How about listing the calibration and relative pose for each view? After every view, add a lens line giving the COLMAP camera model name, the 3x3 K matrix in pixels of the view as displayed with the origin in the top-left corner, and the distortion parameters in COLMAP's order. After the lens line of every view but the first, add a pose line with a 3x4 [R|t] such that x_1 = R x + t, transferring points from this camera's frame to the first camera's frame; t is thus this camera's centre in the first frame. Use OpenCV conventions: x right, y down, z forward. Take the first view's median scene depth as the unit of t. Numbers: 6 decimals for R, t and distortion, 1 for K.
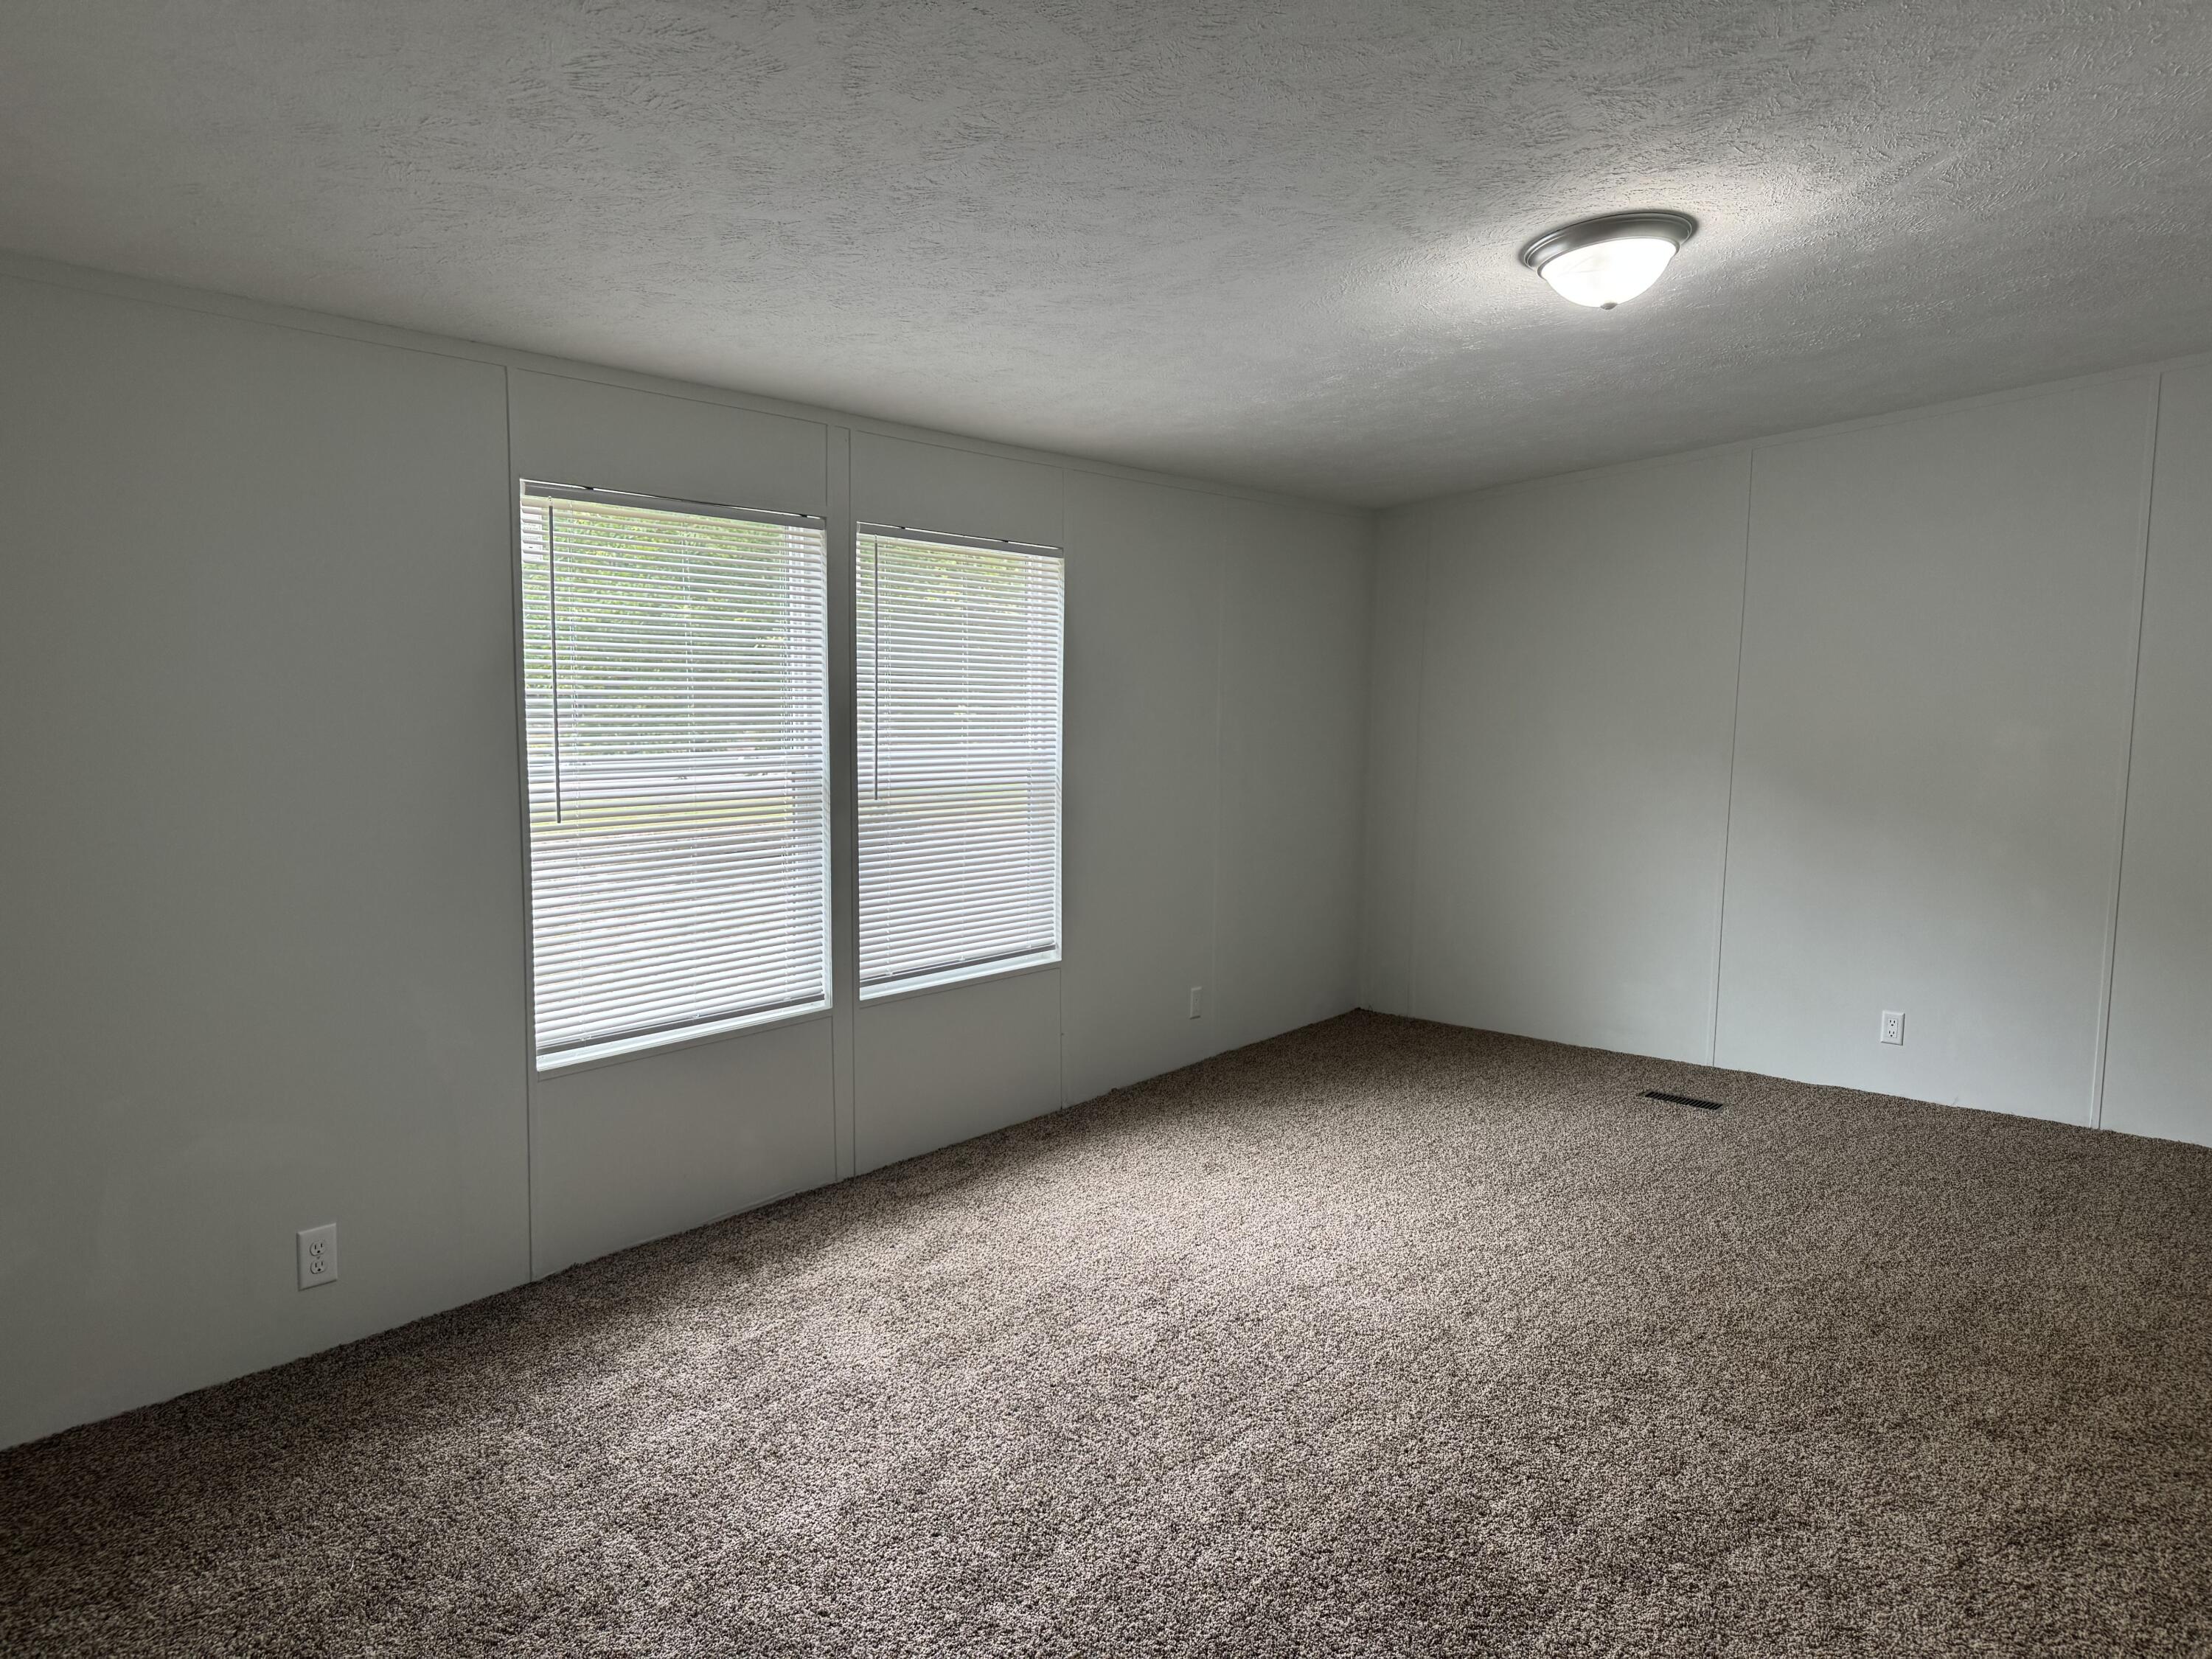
lens RADIAL K [[1539.4, 0, 1106.0], [0, 1539.4, 829.5], [0, 0, 1]] dist [-0.009803, -0.004592]
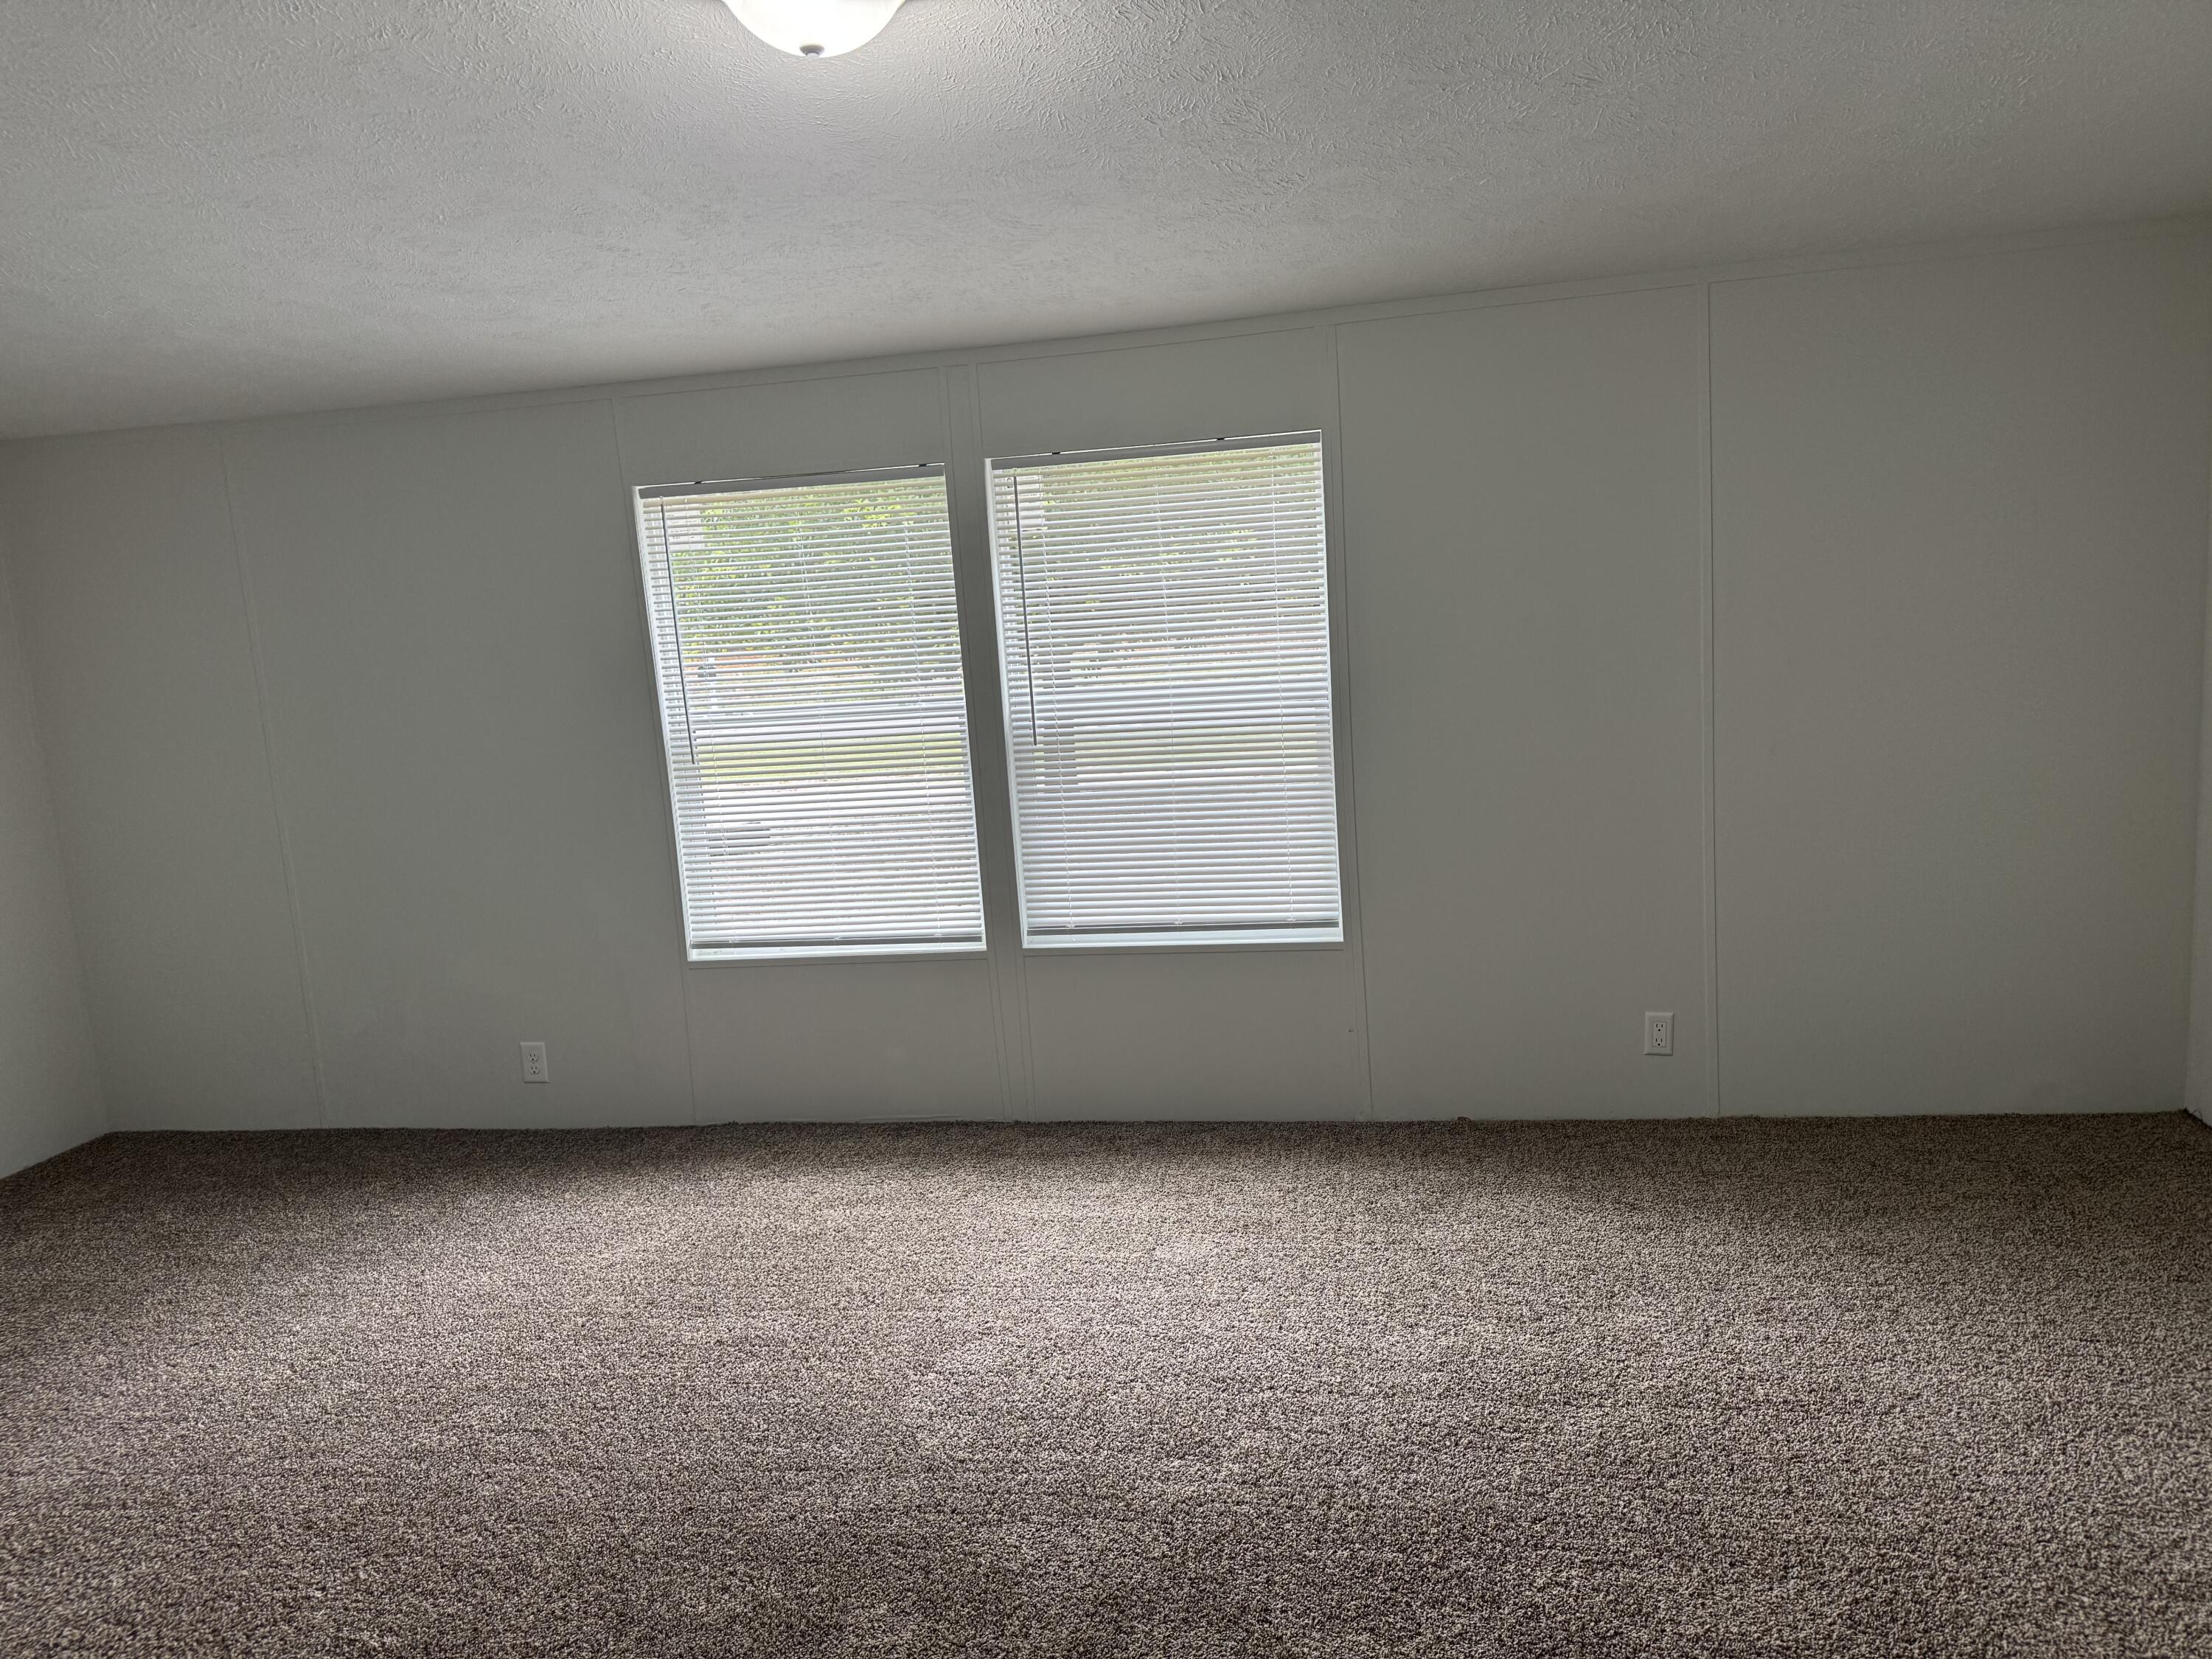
lens RADIAL K [[1559.6, 0, 1106.0], [0, 1559.6, 829.5], [0, 0, 1]] dist [0.103468, -0.000450]
pose [[0.452633, 0.084634, -0.887671, 0.764162], [-0.006893, 0.995788, 0.091428, -0.058204], [0.891670, -0.035265, 0.451310, 0.608305]]
